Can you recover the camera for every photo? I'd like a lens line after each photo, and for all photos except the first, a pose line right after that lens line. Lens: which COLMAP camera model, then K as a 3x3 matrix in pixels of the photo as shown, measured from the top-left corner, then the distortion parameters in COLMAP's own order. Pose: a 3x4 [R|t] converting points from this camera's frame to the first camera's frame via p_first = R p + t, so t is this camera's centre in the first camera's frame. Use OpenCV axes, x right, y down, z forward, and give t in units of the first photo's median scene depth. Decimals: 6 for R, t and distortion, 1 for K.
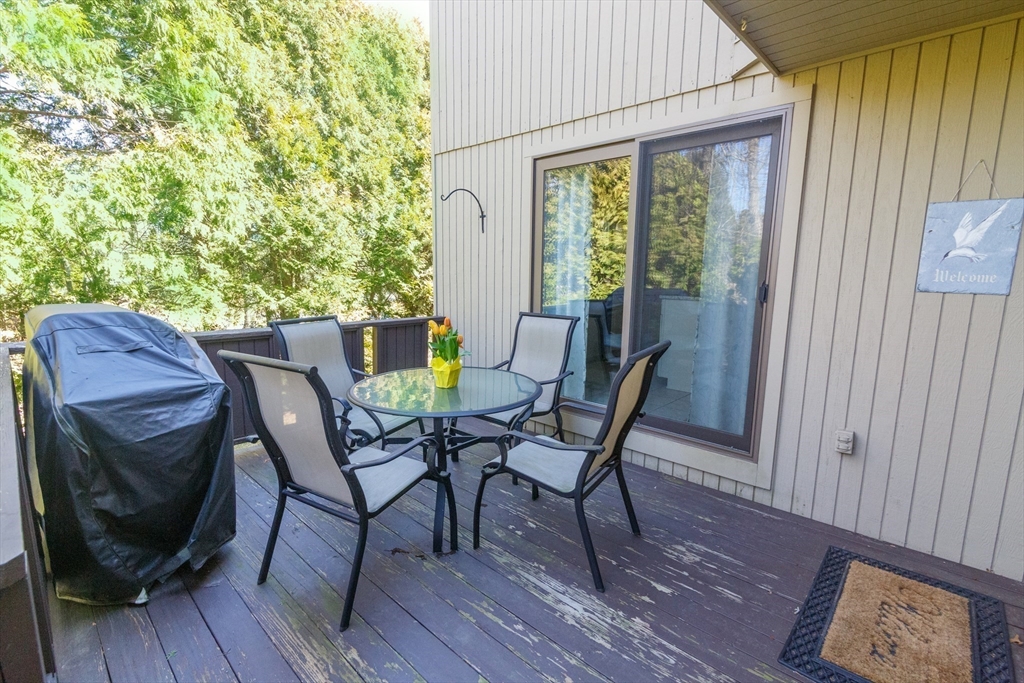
lens RADIAL K [[456.7, 0, 513.3], [0, 456.7, 339.0], [0, 0, 1]] dist [0.004164, -0.001013]
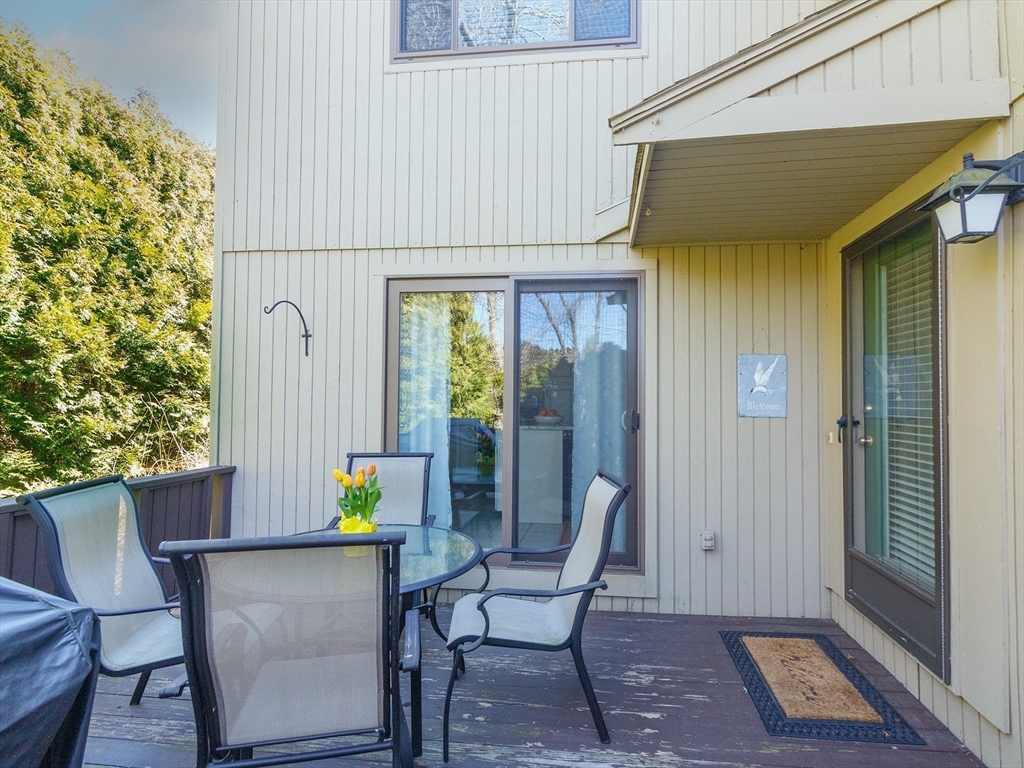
lens RADIAL K [[523.8, 0, 518.6], [0, 523.8, 383.4], [0, 0, 1]] dist [0.004230, -0.004379]
pose [[0.810701, 0.010022, 0.585375, -0.361363], [0.090303, 0.985748, -0.141940, -0.024732], [-0.578455, 0.167932, 0.798241, 0.072612]]
